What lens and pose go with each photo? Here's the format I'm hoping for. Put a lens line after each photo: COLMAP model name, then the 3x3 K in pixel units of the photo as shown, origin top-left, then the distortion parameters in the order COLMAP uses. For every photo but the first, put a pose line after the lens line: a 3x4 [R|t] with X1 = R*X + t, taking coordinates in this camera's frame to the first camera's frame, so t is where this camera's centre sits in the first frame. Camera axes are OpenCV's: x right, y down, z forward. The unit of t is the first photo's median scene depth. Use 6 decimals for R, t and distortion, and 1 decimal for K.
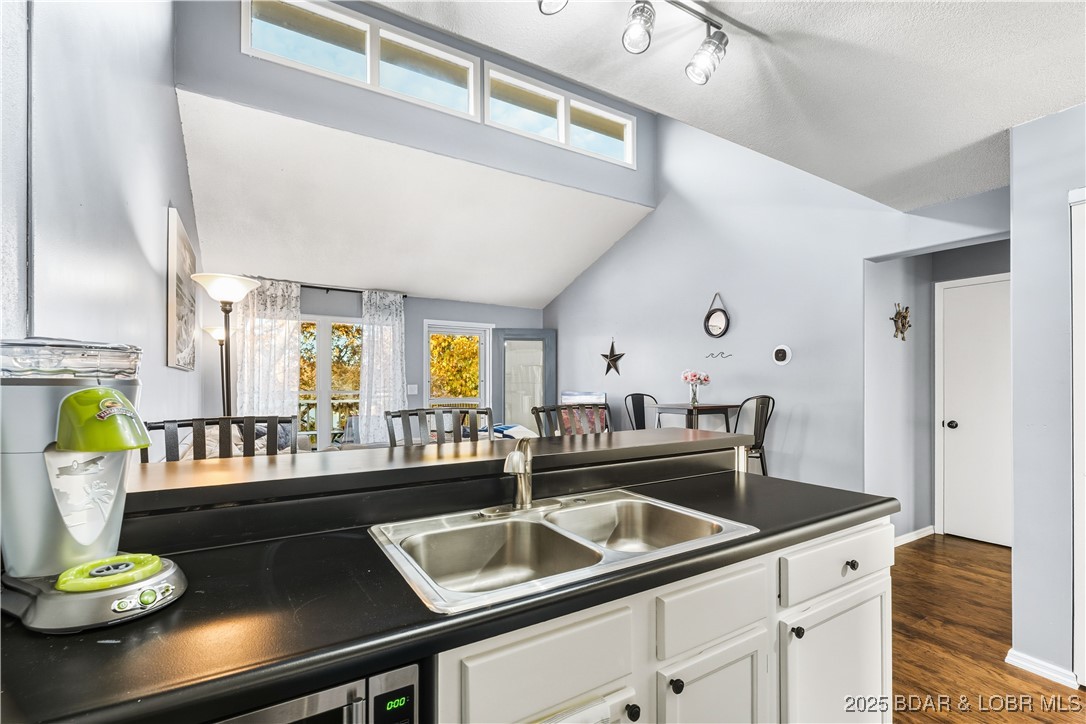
lens RADIAL K [[489.3, 0, 548.4], [0, 489.3, 384.3], [0, 0, 1]] dist [-0.010713, 0.000098]
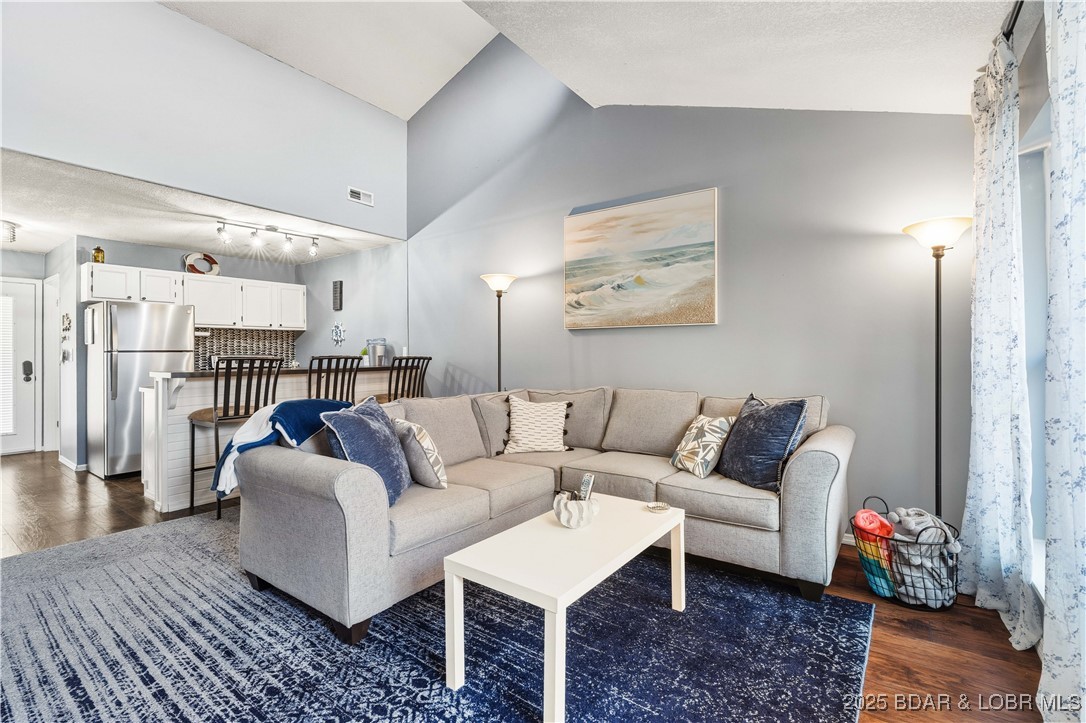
lens RADIAL K [[482.7, 0, 544.0], [0, 482.7, 351.7], [0, 0, 1]] dist [-0.007407, 0.000719]
pose [[-0.922877, 0.004121, -0.385074, -0.091338], [0.005074, 0.999986, -0.001457, 0.015311], [0.385062, -0.003299, -0.922885, 1.192592]]
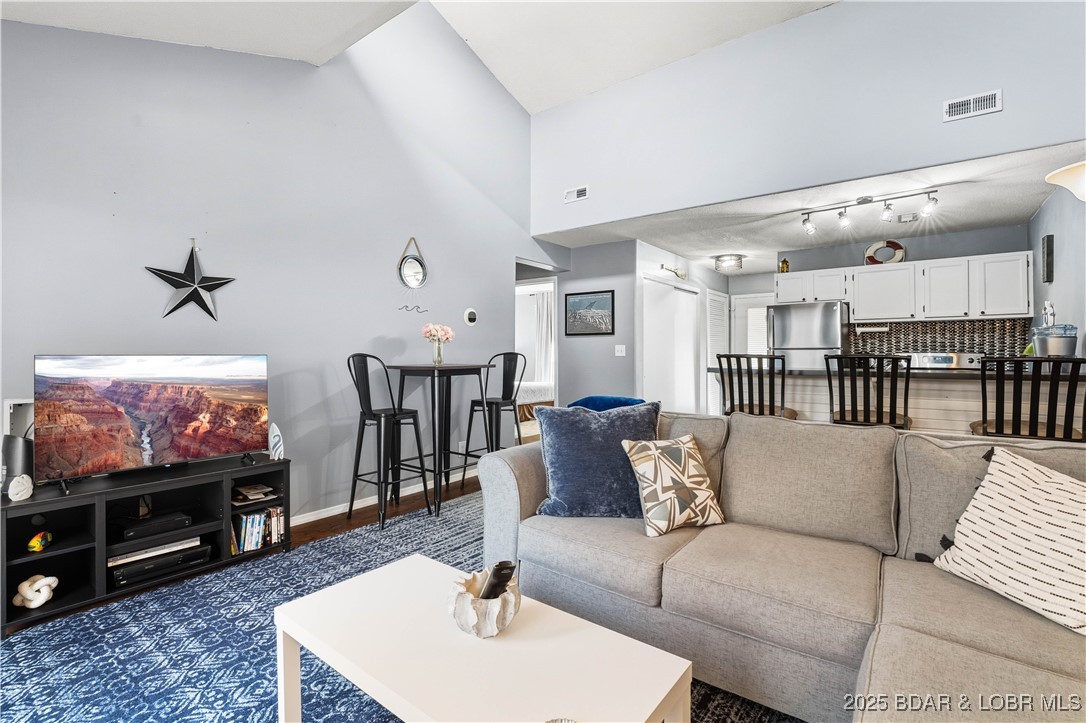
lens RADIAL K [[499.1, 0, 546.2], [0, 499.1, 349.0], [0, 0, 1]] dist [-0.003706, -0.000069]
pose [[-0.368370, 0.007015, 0.929653, -0.478521], [0.001089, 0.999974, -0.007115, 0.016425], [-0.929679, -0.001608, -0.368368, 0.927976]]
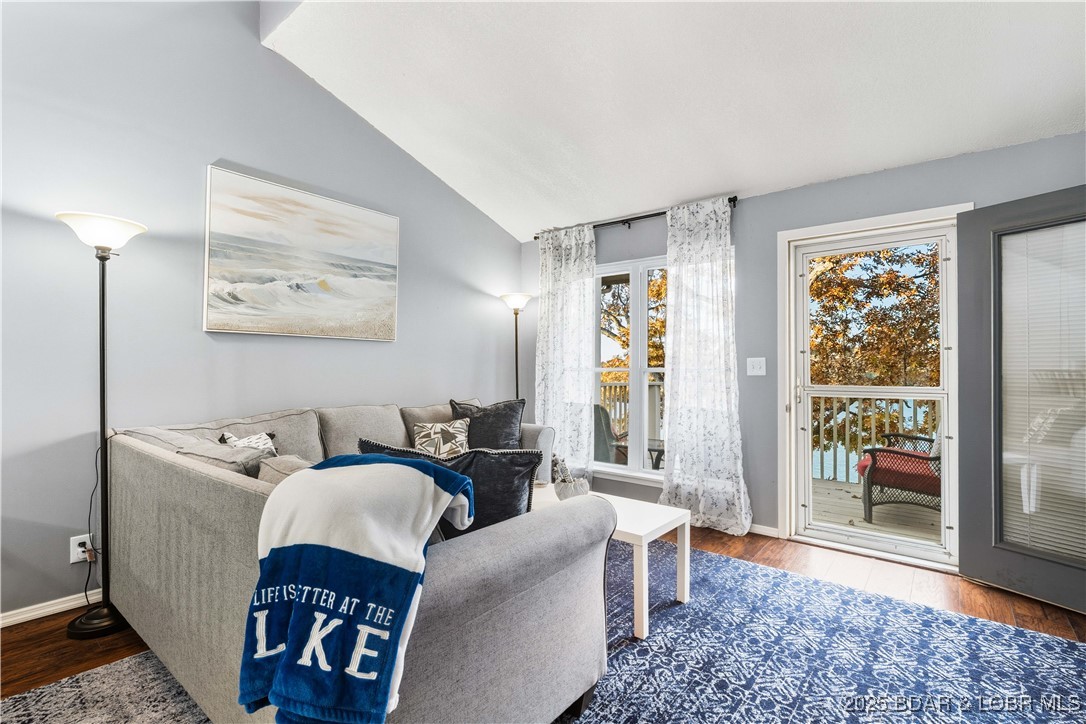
lens RADIAL K [[498.4, 0, 546.1], [0, 498.4, 359.4], [0, 0, 1]] dist [-0.002944, -0.000005]
pose [[0.331001, -0.013837, -0.943529, 0.191030], [-0.006313, 0.999838, -0.016877, 0.015766], [0.943609, 0.011543, 0.330860, 0.687135]]
